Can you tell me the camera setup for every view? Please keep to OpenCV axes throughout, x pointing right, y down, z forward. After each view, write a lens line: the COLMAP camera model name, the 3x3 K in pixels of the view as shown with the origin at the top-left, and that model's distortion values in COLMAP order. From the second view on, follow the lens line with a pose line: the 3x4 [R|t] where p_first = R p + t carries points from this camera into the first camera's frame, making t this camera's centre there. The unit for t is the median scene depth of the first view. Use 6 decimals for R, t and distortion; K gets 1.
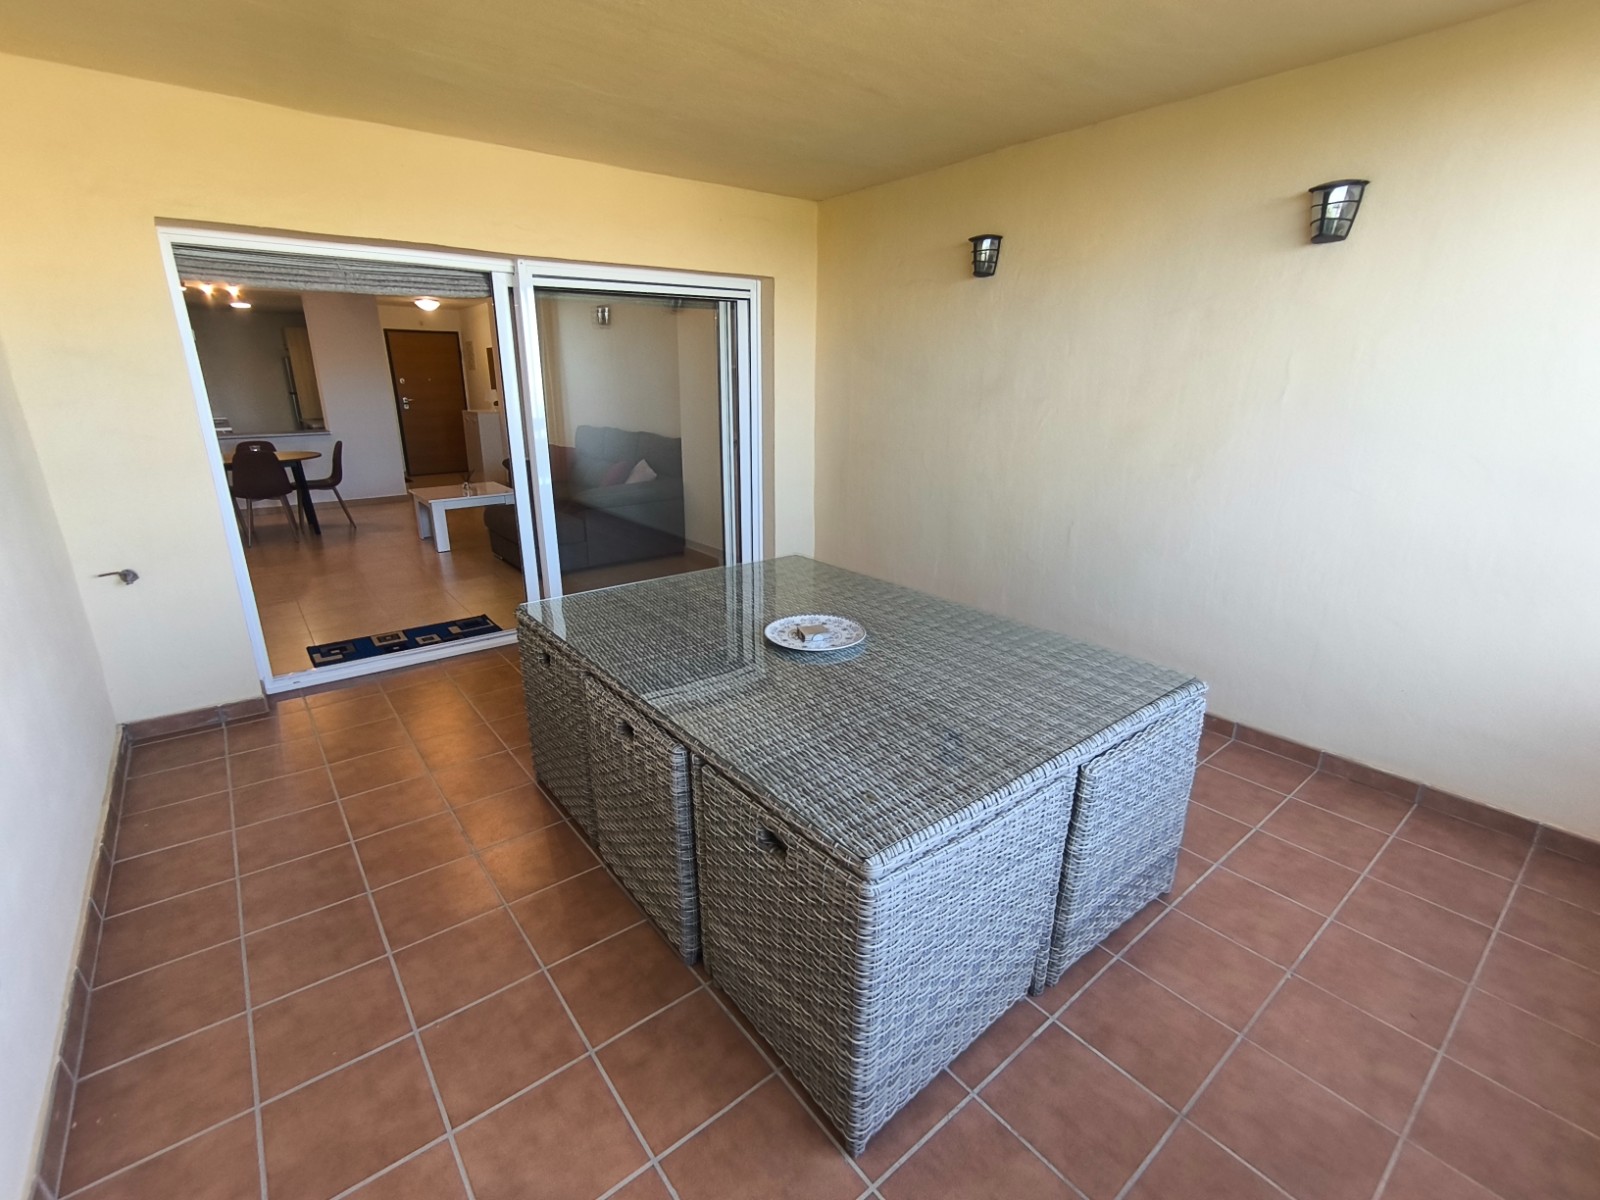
lens RADIAL K [[713.2, 0, 792.2], [0, 713.2, 601.7], [0, 0, 1]] dist [0.001444, 0.000539]
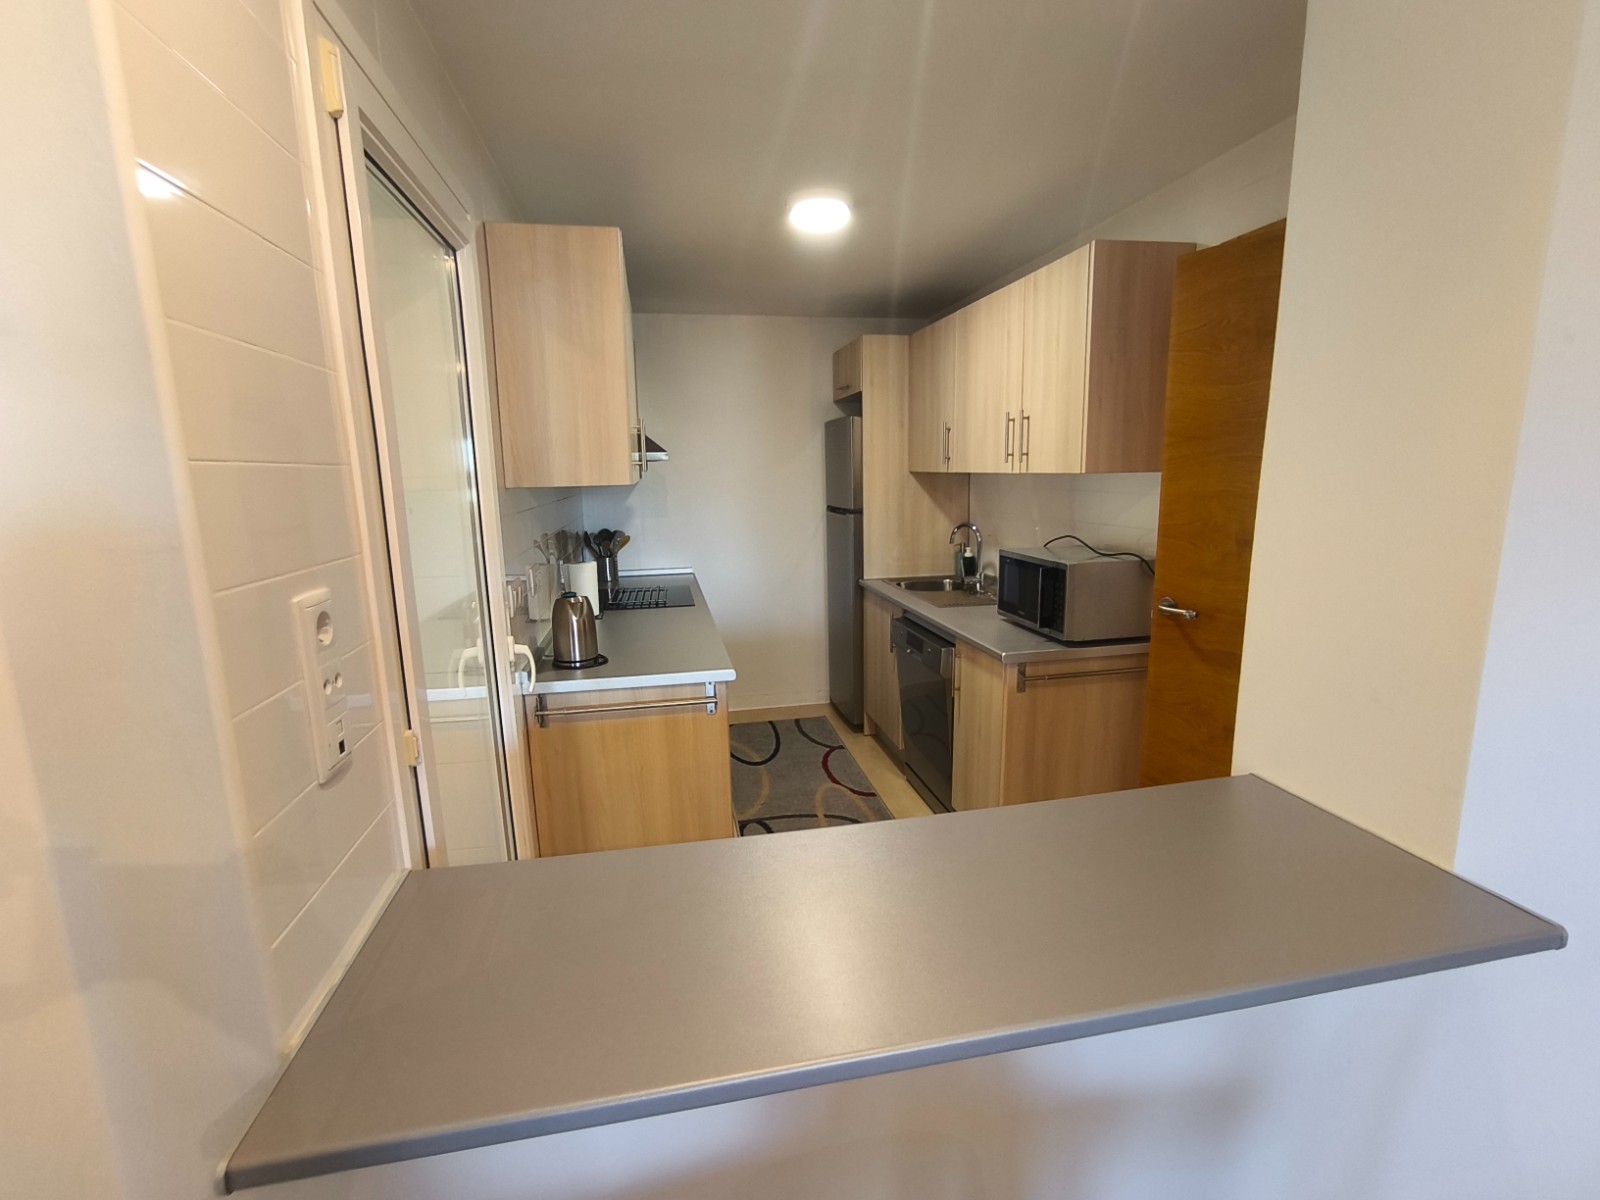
lens RADIAL K [[722.9, 0, 793.9], [0, 722.9, 601.1], [0, 0, 1]] dist [-0.001533, 0.000147]
pose [[0.892198, 0.058790, -0.447802, -0.782352], [-0.110726, 0.989706, -0.090675, -0.294320], [0.437862, 0.130483, 0.889523, 0.931418]]
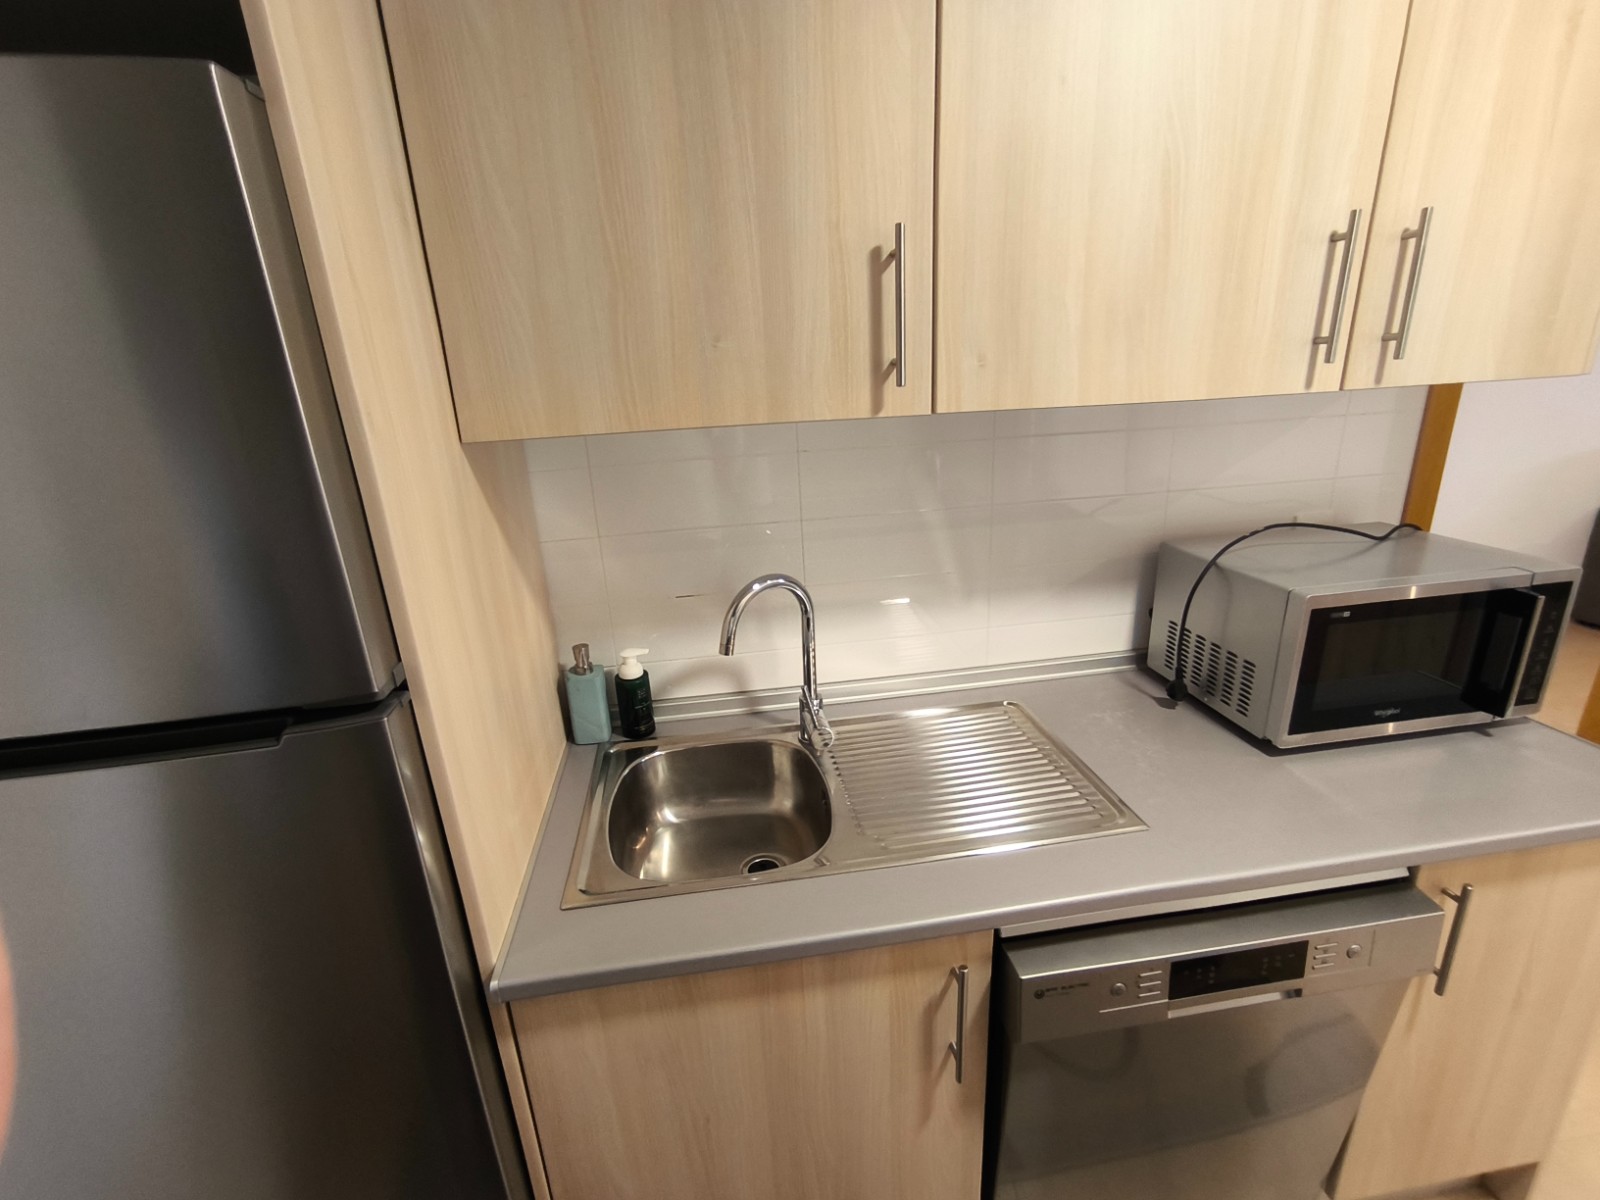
lens RADIAL K [[722.9, 0, 793.9], [0, 722.9, 601.1], [0, 0, 1]] dist [-0.001533, 0.000147]
pose [[0.501625, -0.300545, 0.811200, -1.020212], [0.310432, 0.937794, 0.155484, -0.417587], [-0.807468, 0.173827, 0.563719, 1.303104]]
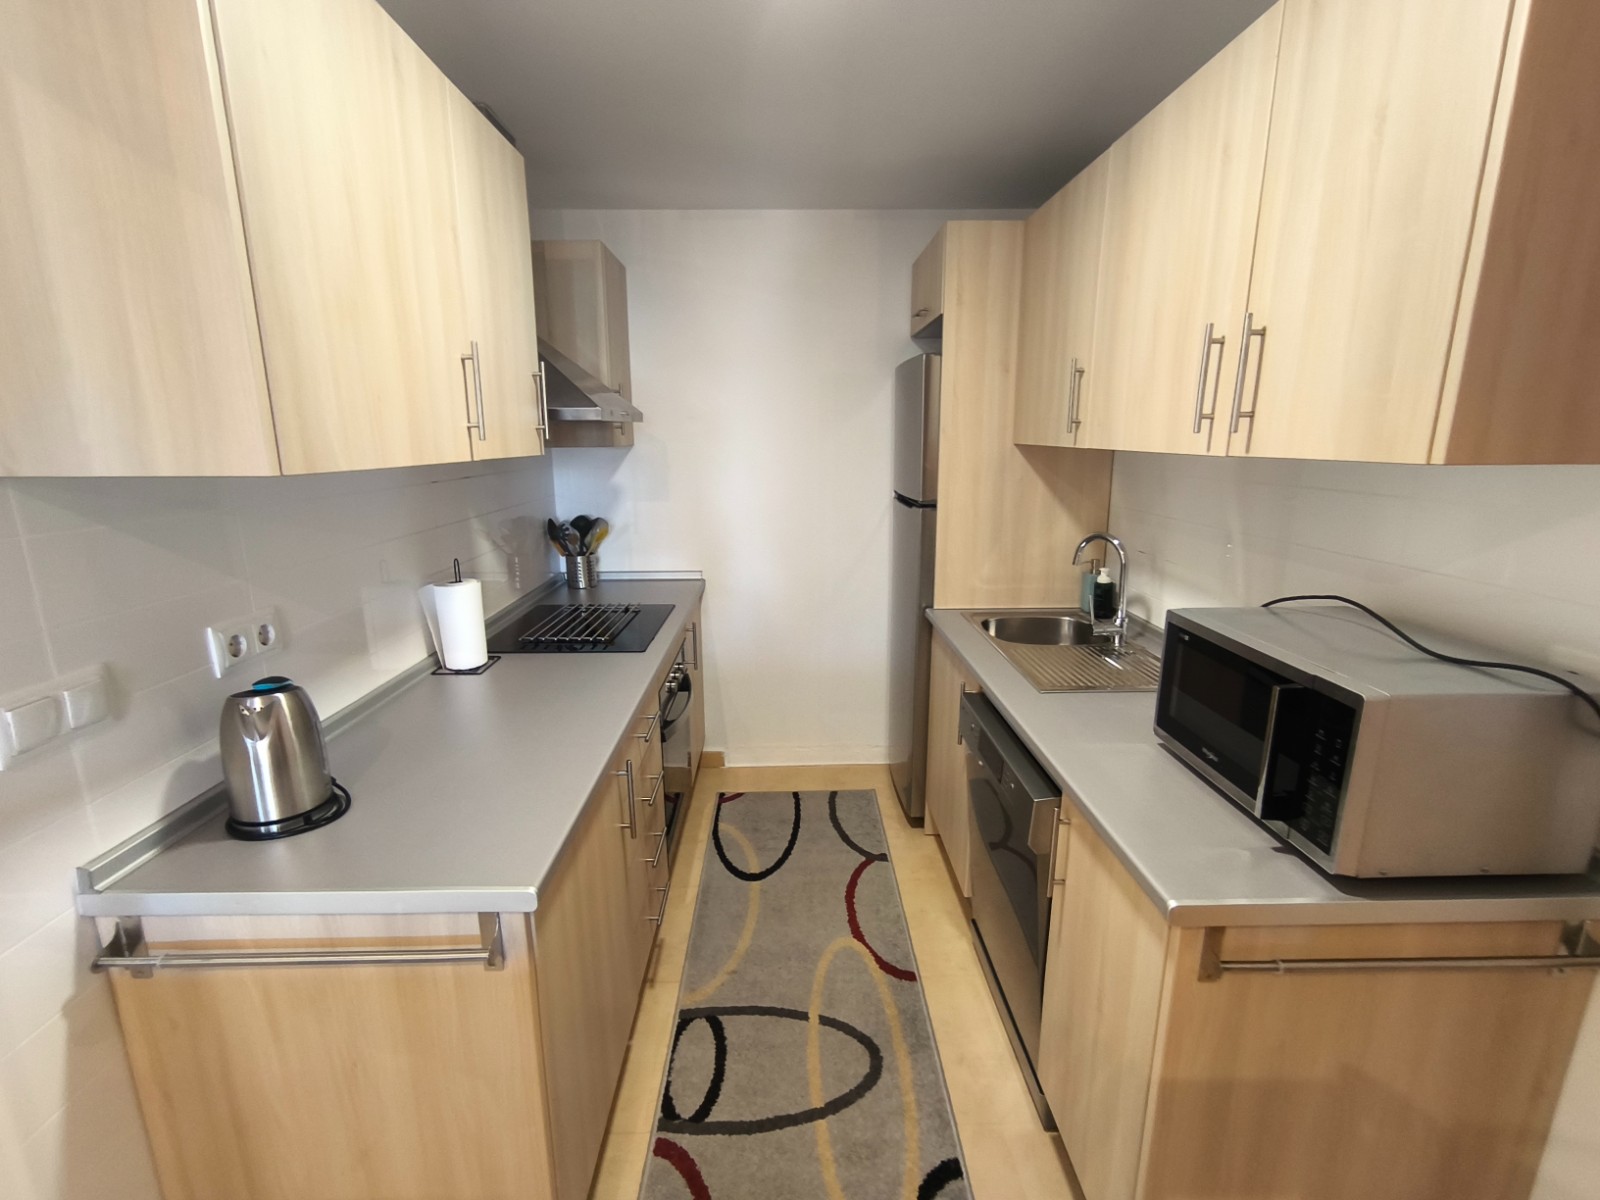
lens RADIAL K [[713.2, 0, 792.2], [0, 713.2, 601.7], [0, 0, 1]] dist [0.001444, 0.000539]
pose [[0.797085, 0.127157, -0.590328, -0.825033], [-0.168690, 0.985548, -0.015484, -0.348801], [0.579827, 0.111924, 0.807015, 1.101487]]
